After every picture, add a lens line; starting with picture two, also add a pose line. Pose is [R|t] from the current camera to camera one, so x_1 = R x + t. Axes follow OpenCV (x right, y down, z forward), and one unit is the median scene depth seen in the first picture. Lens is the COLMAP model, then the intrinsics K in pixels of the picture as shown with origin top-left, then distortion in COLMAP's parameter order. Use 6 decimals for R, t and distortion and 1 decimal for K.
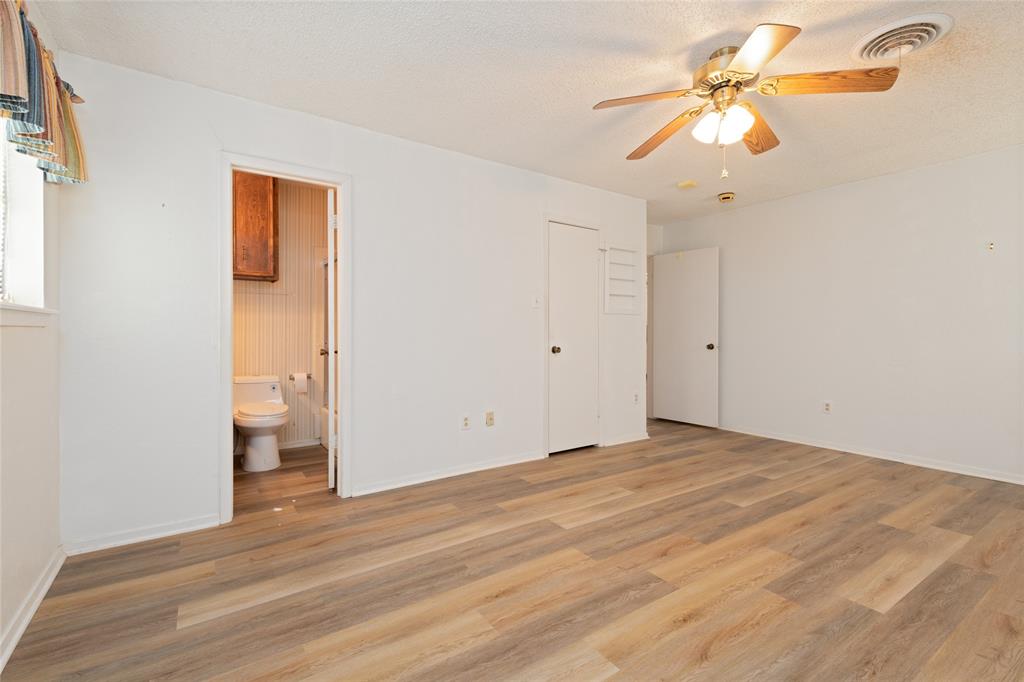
lens RADIAL K [[464.1, 0, 510.8], [0, 464.1, 331.5], [0, 0, 1]] dist [0.030519, -0.017704]
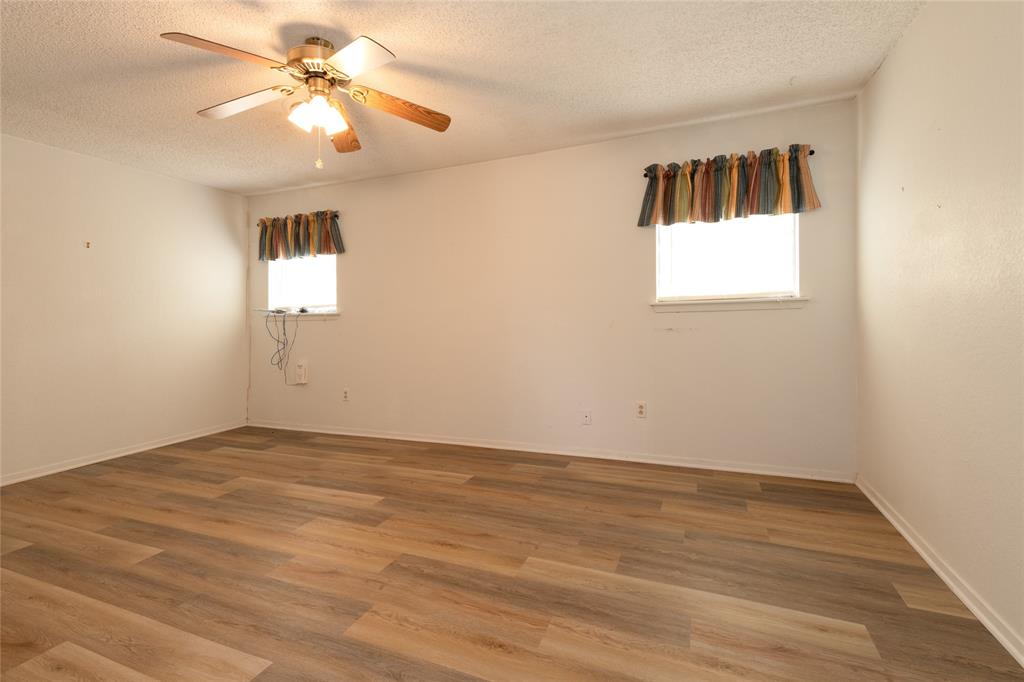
lens RADIAL K [[470.8, 0, 507.4], [0, 470.8, 331.7], [0, 0, 1]] dist [0.002369, -0.000202]
pose [[-0.562220, -0.013524, 0.826877, -0.569802], [0.021345, 0.999296, 0.030856, -0.001328], [-0.826712, 0.034997, -0.561535, 1.160735]]
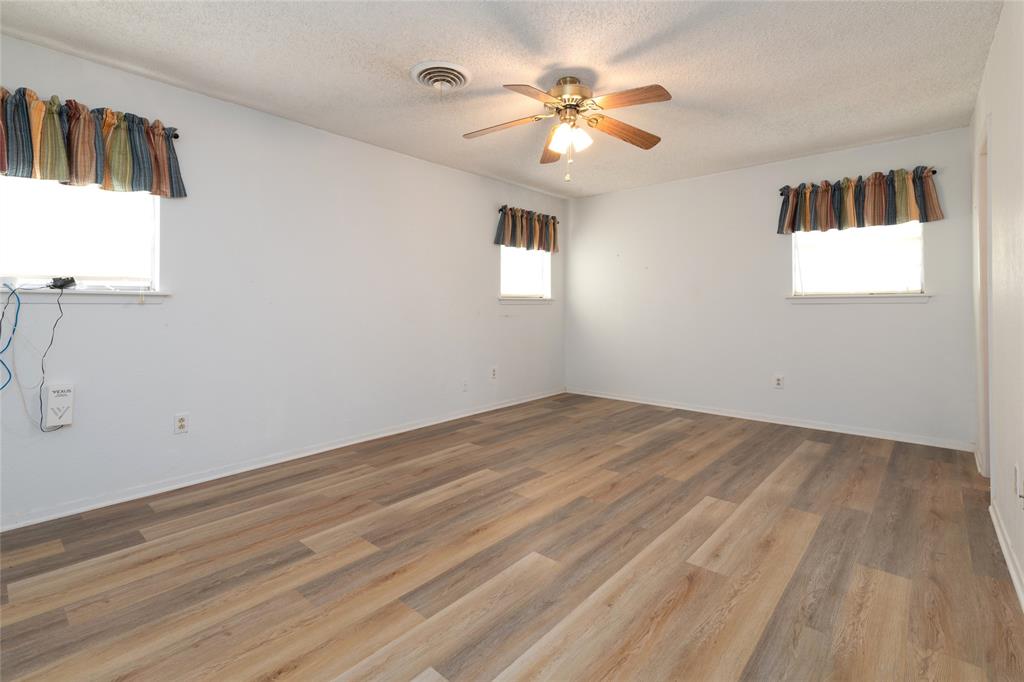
lens RADIAL K [[473.5, 0, 529.6], [0, 473.5, 317.6], [0, 0, 1]] dist [0.022914, -0.000853]
pose [[-0.958675, 0.008834, -0.284366, 0.856457], [0.002101, 0.999710, 0.023976, 0.003446], [0.284496, 0.022388, -0.958416, 2.043437]]
